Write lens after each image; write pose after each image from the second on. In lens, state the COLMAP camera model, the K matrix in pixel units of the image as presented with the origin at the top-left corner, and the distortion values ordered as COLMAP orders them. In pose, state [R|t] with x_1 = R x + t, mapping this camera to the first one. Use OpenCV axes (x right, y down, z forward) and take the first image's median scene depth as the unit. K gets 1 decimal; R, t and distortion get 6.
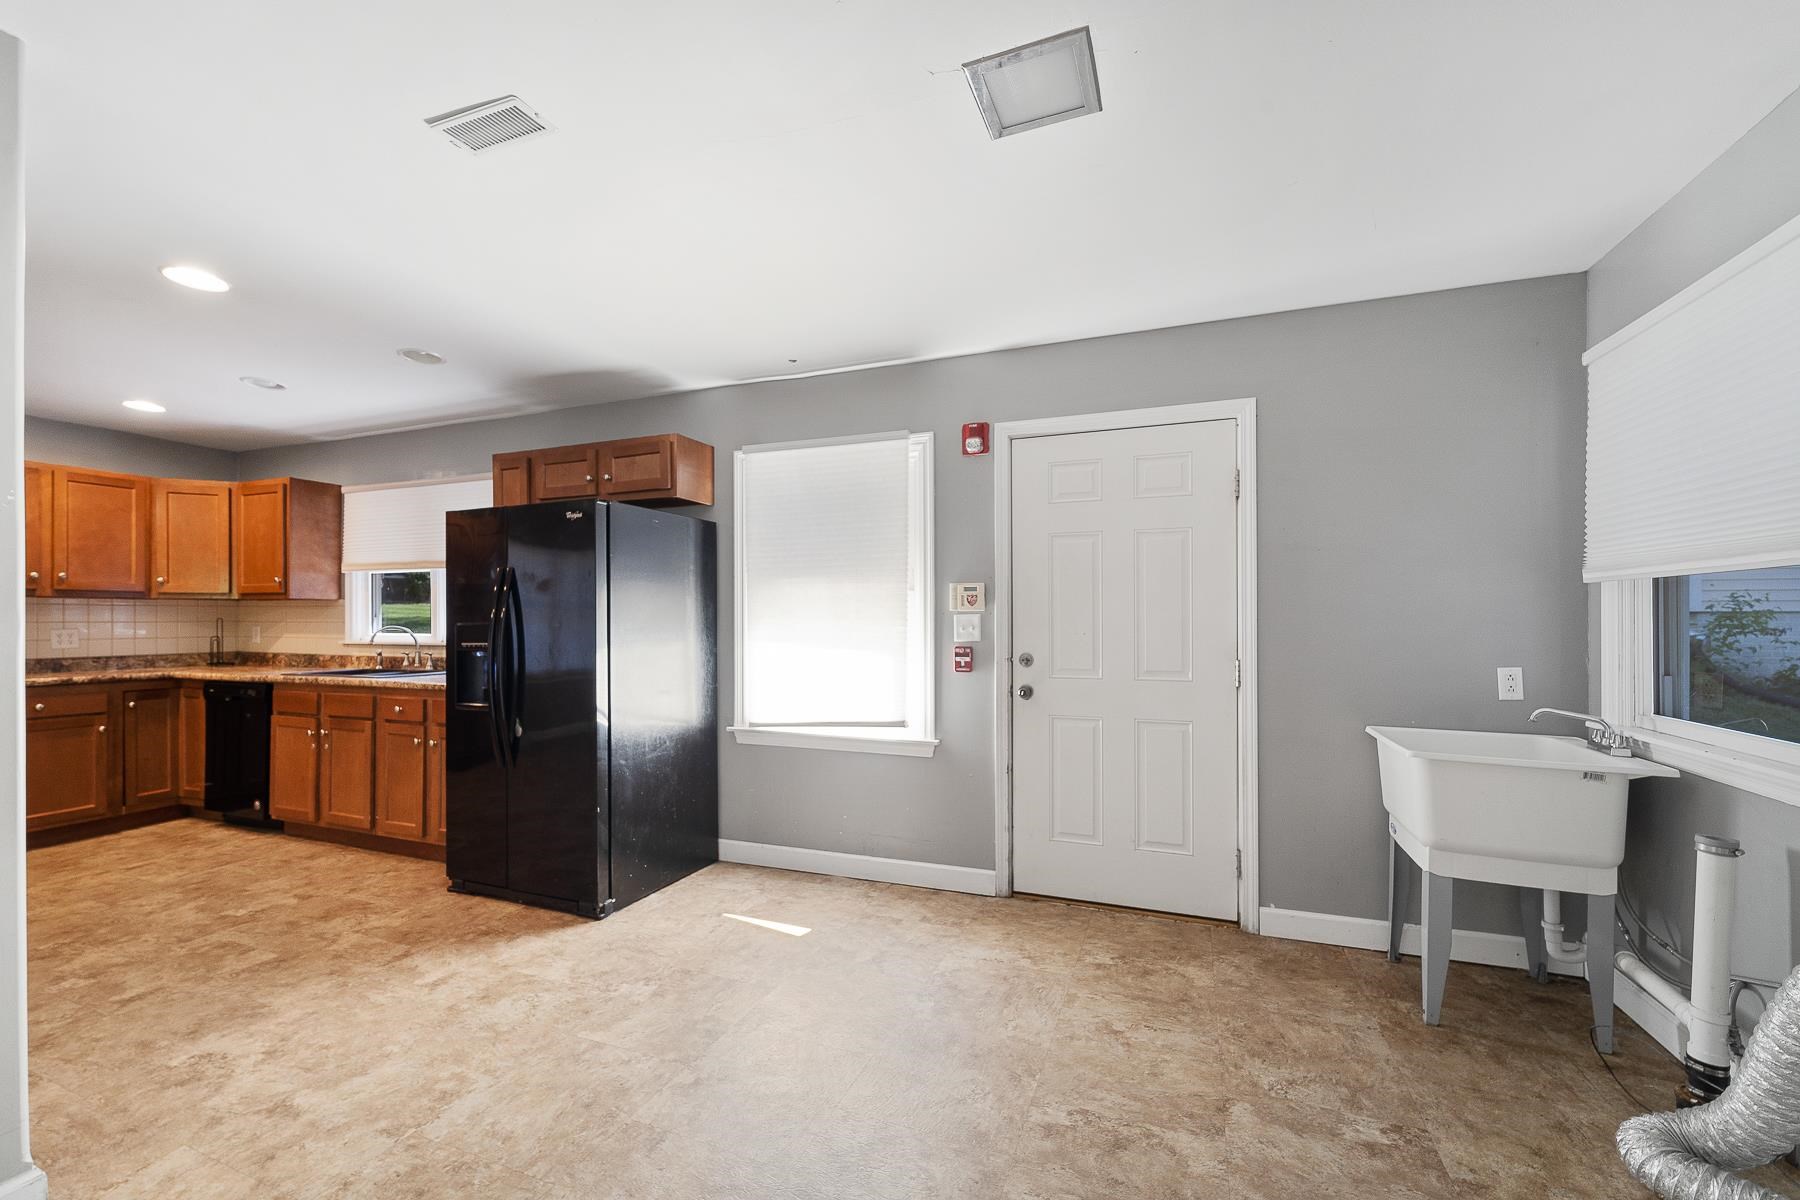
lens RADIAL K [[728.5, 0, 892.1], [0, 728.5, 616.6], [0, 0, 1]] dist [0.001546, -0.001617]
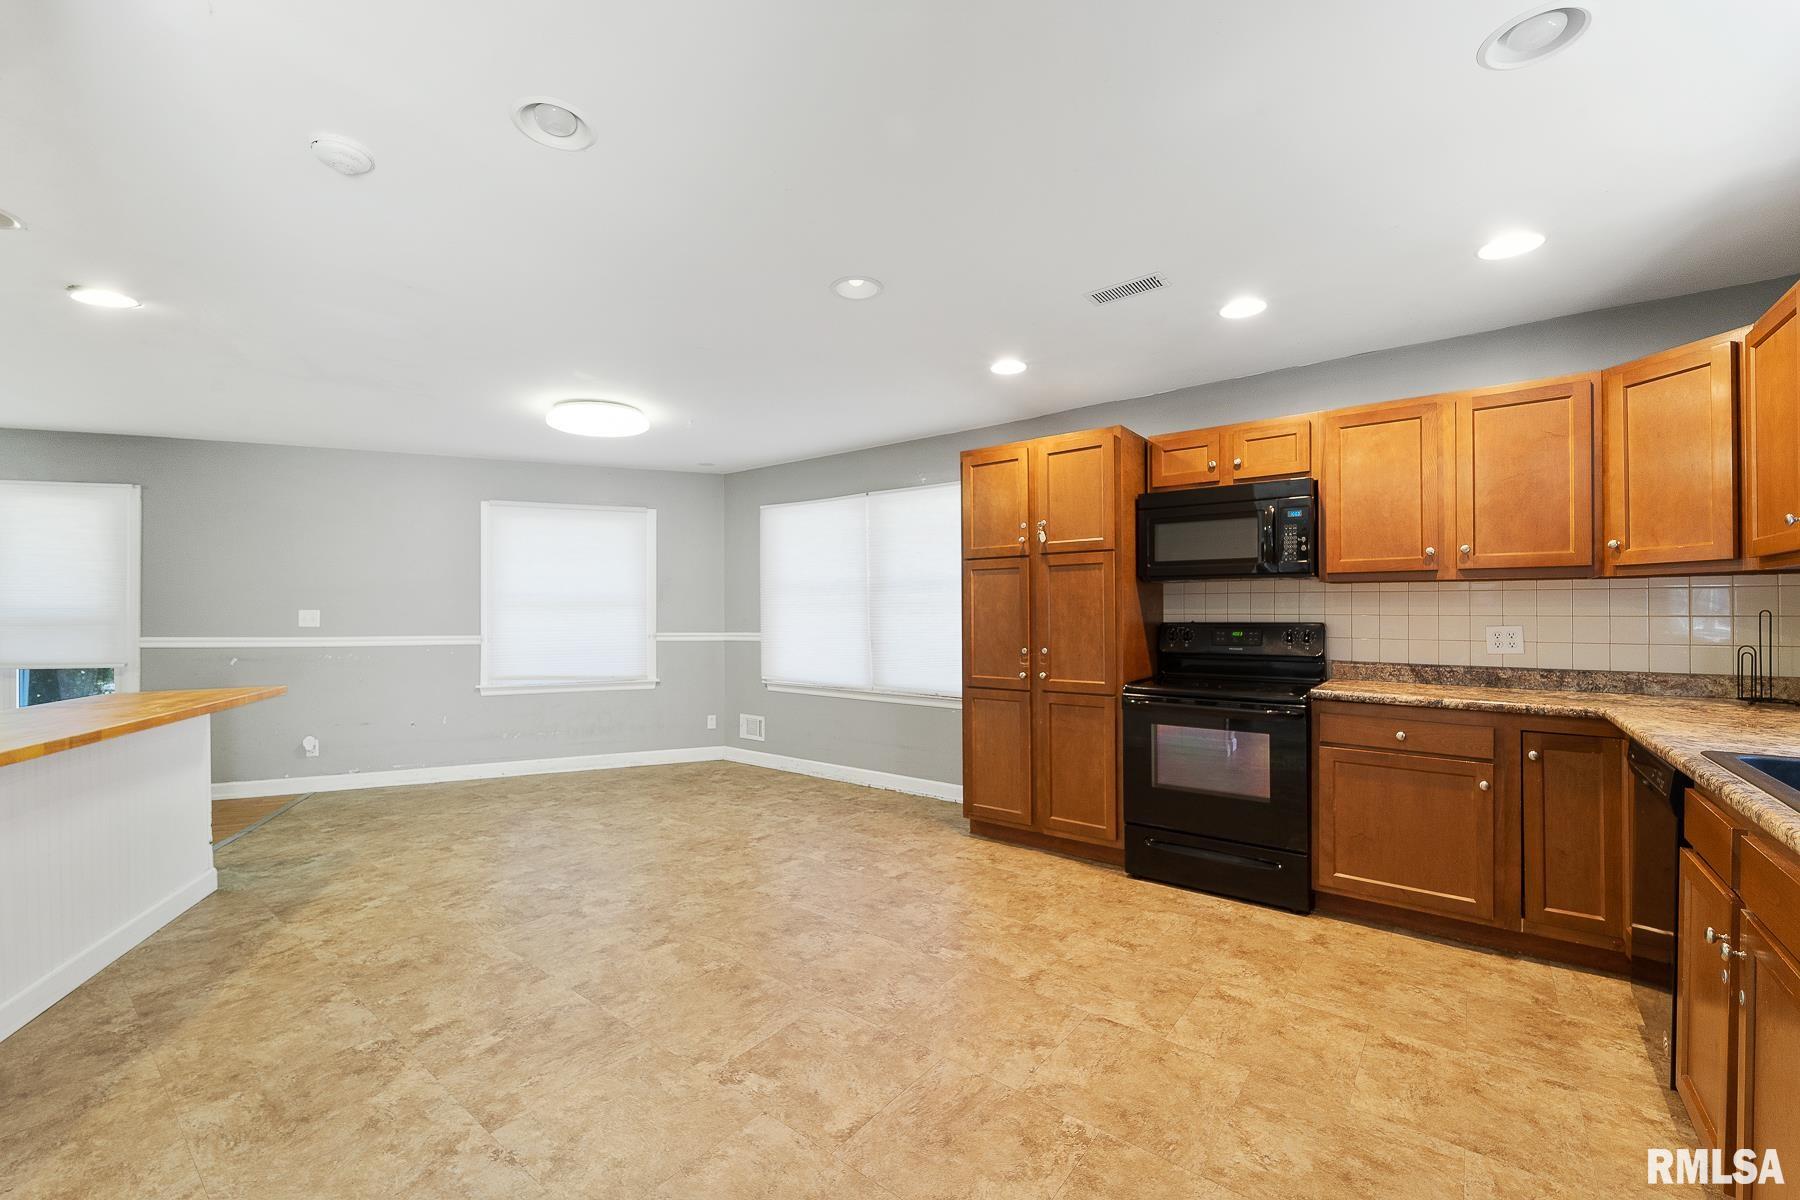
lens RADIAL K [[728.5, 0, 912.0], [0, 728.5, 608.0], [0, 0, 1]] dist [0.001546, -0.001617]
pose [[-0.274497, -0.001267, -0.961587, -0.334935], [0.003370, 0.999992, -0.002280, -0.000197], [0.961582, -0.003867, -0.274491, 0.693092]]
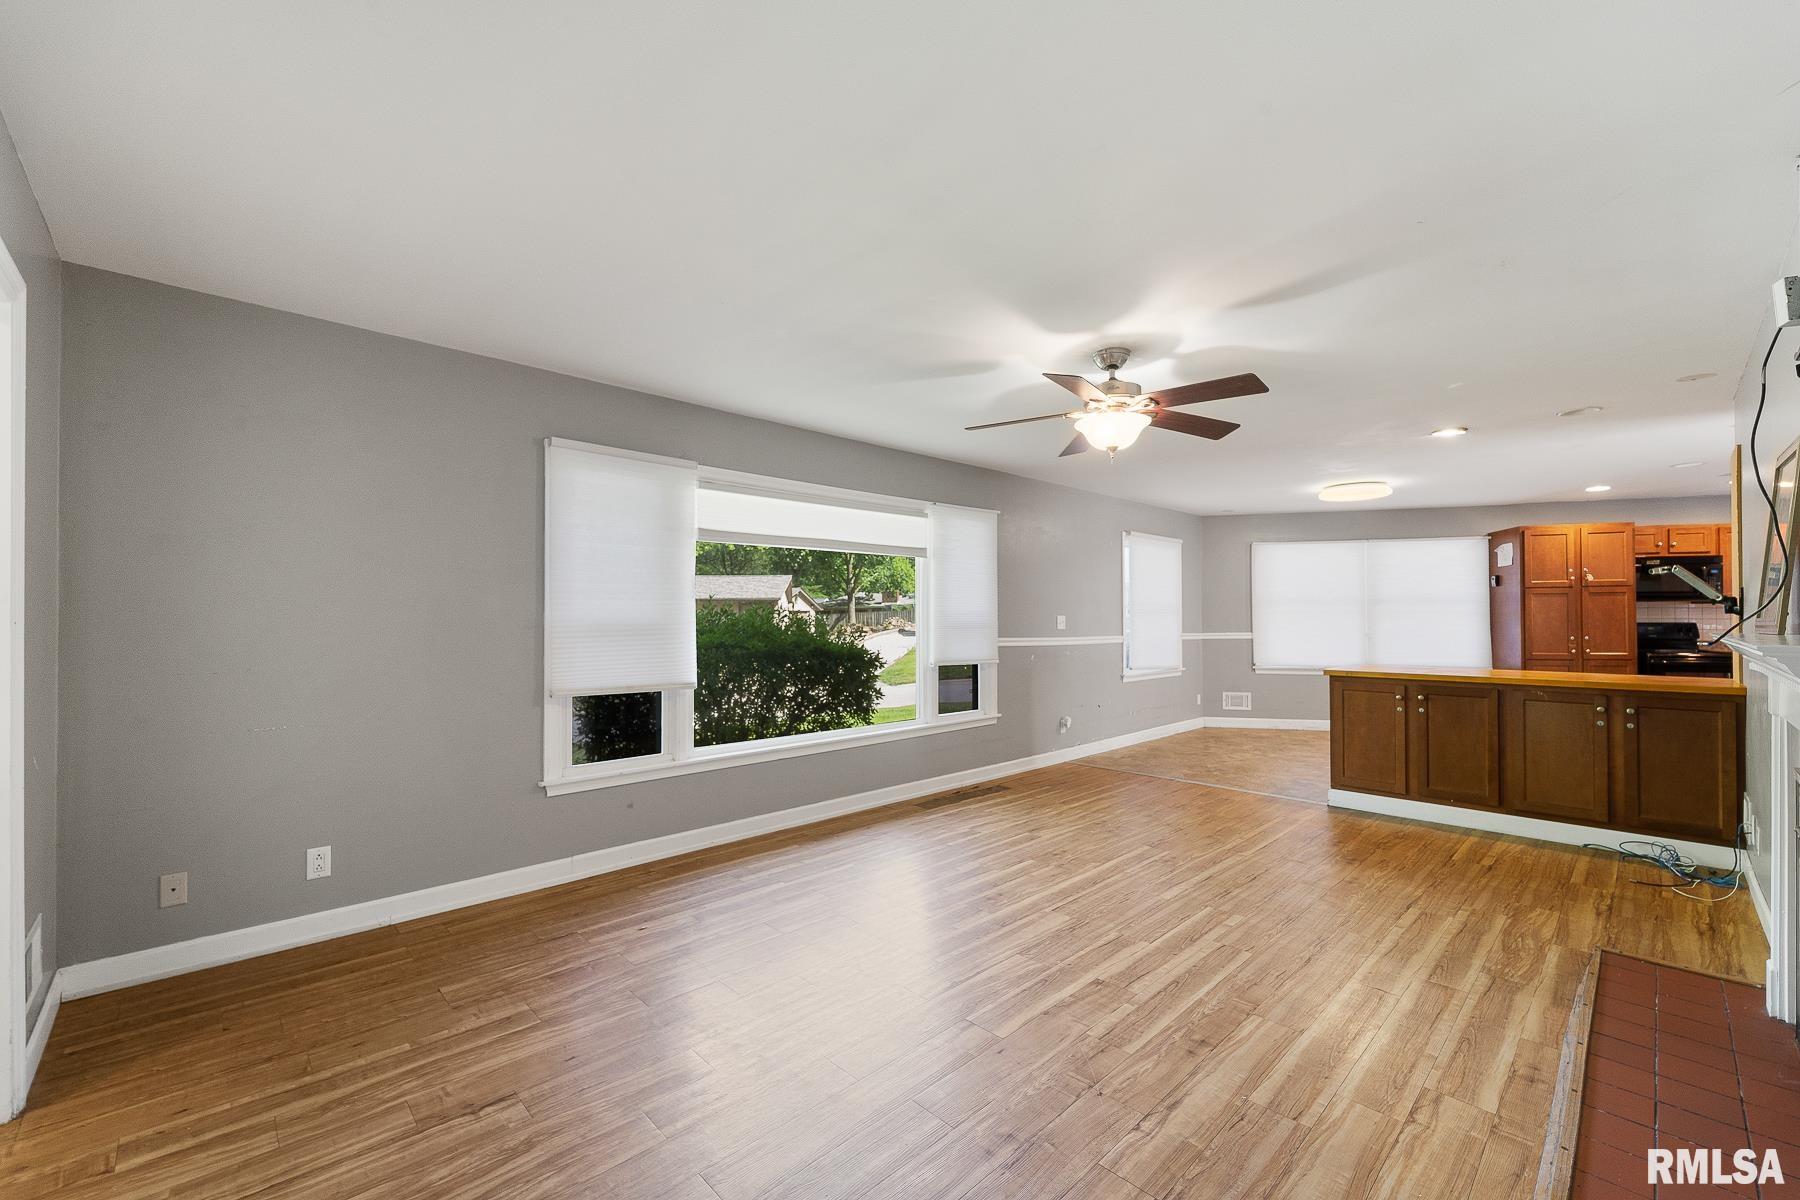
lens RADIAL K [[728.5, 0, 909.2], [0, 728.5, 608.9], [0, 0, 1]] dist [0.001546, -0.001617]
pose [[0.102775, -0.008991, -0.994664, 0.249527], [0.001685, 0.999959, -0.008864, -0.004543], [0.994703, -0.000765, 0.102786, -1.089980]]
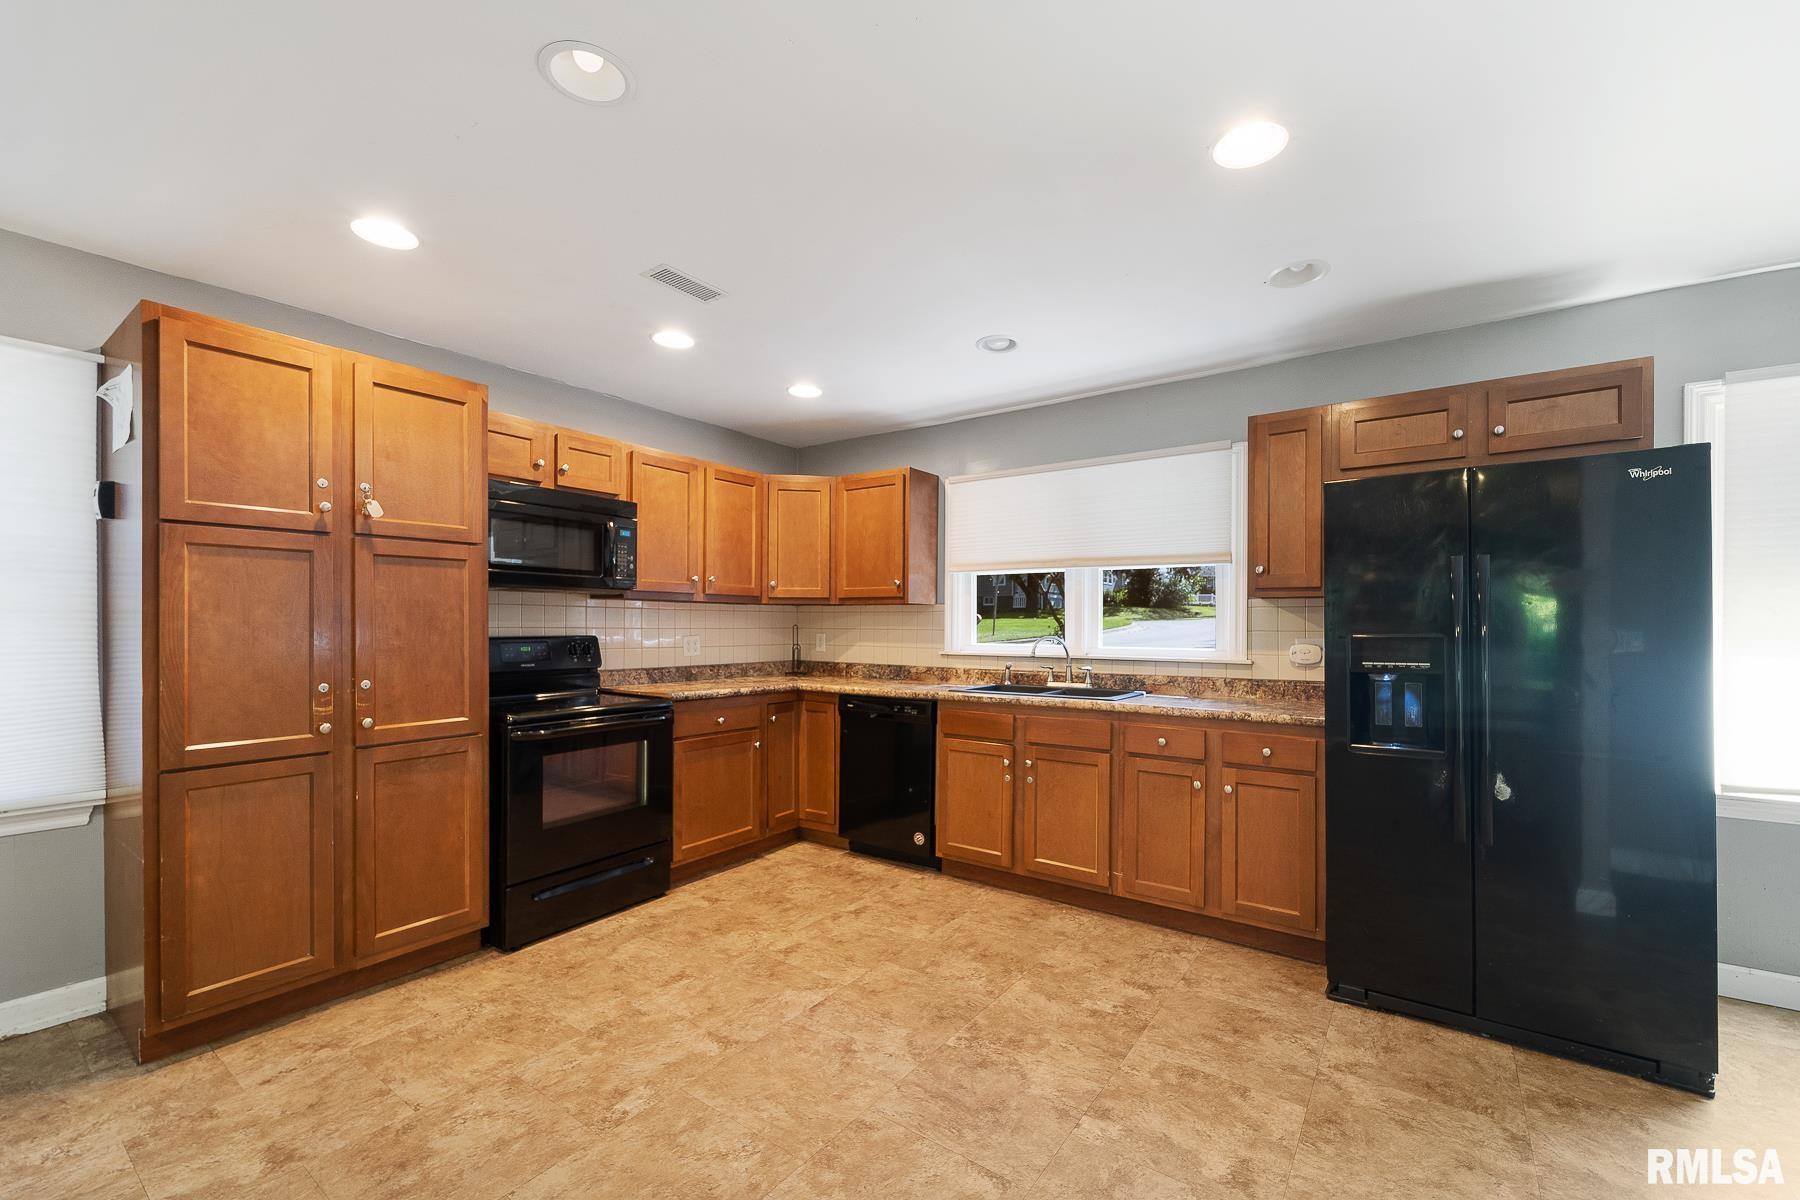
lens RADIAL K [[728.5, 0, 900.2], [0, 728.5, 628.1], [0, 0, 1]] dist [0.001546, -0.001617]
pose [[0.970571, 0.006270, -0.240735, -0.685972], [-0.004966, 0.999970, 0.006021, 0.000229], [0.240765, -0.004649, 0.970572, 0.147309]]
